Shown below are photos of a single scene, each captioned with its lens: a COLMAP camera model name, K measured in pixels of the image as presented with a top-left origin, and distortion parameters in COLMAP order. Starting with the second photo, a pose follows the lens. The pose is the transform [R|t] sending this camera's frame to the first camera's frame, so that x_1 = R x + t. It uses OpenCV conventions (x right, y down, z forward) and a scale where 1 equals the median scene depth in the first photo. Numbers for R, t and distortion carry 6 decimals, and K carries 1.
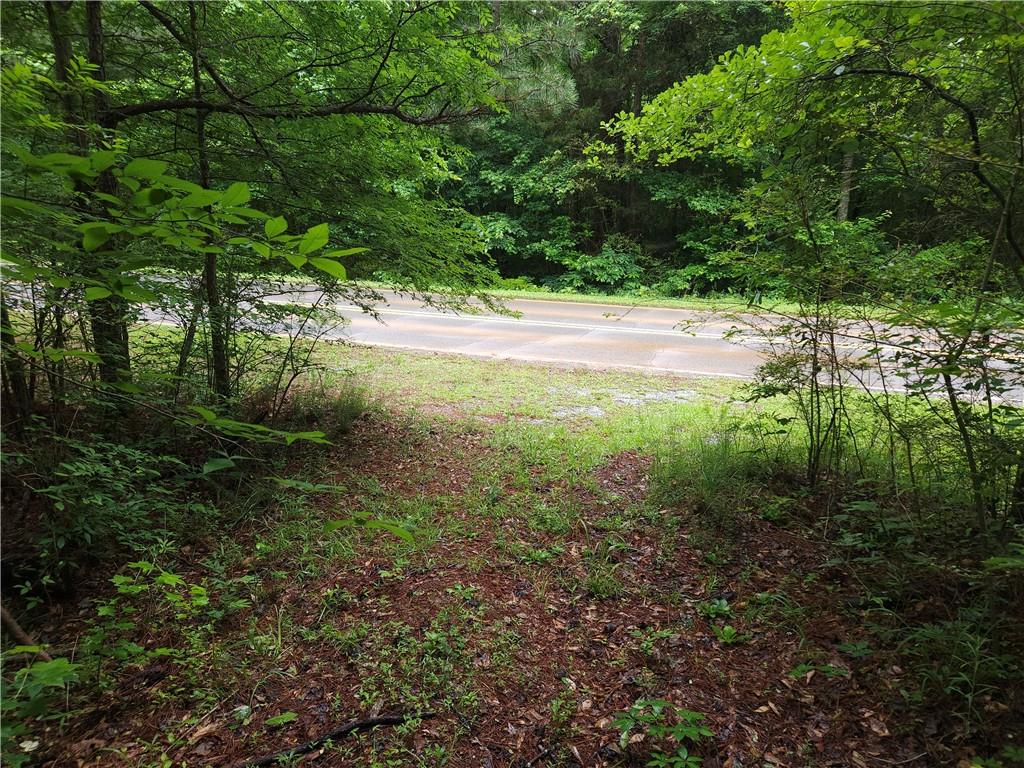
lens RADIAL K [[668.8, 0, 514.4], [0, 668.8, 379.1], [0, 0, 1]] dist [0.081847, -0.064536]
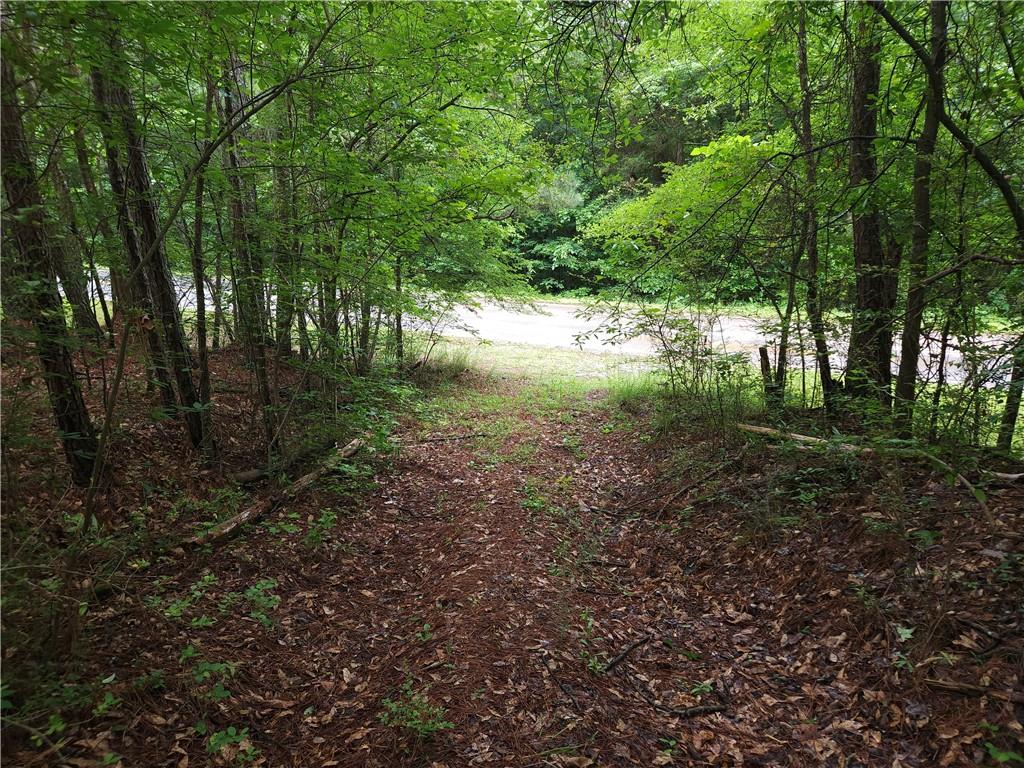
lens RADIAL K [[668.8, 0, 514.4], [0, 668.8, 379.1], [0, 0, 1]] dist [0.081847, -0.064536]
pose [[0.992342, 0.022101, -0.121529, 0.045143], [-0.023126, 0.999708, -0.007031, 0.032543], [0.121338, 0.009787, 0.992563, -0.282391]]
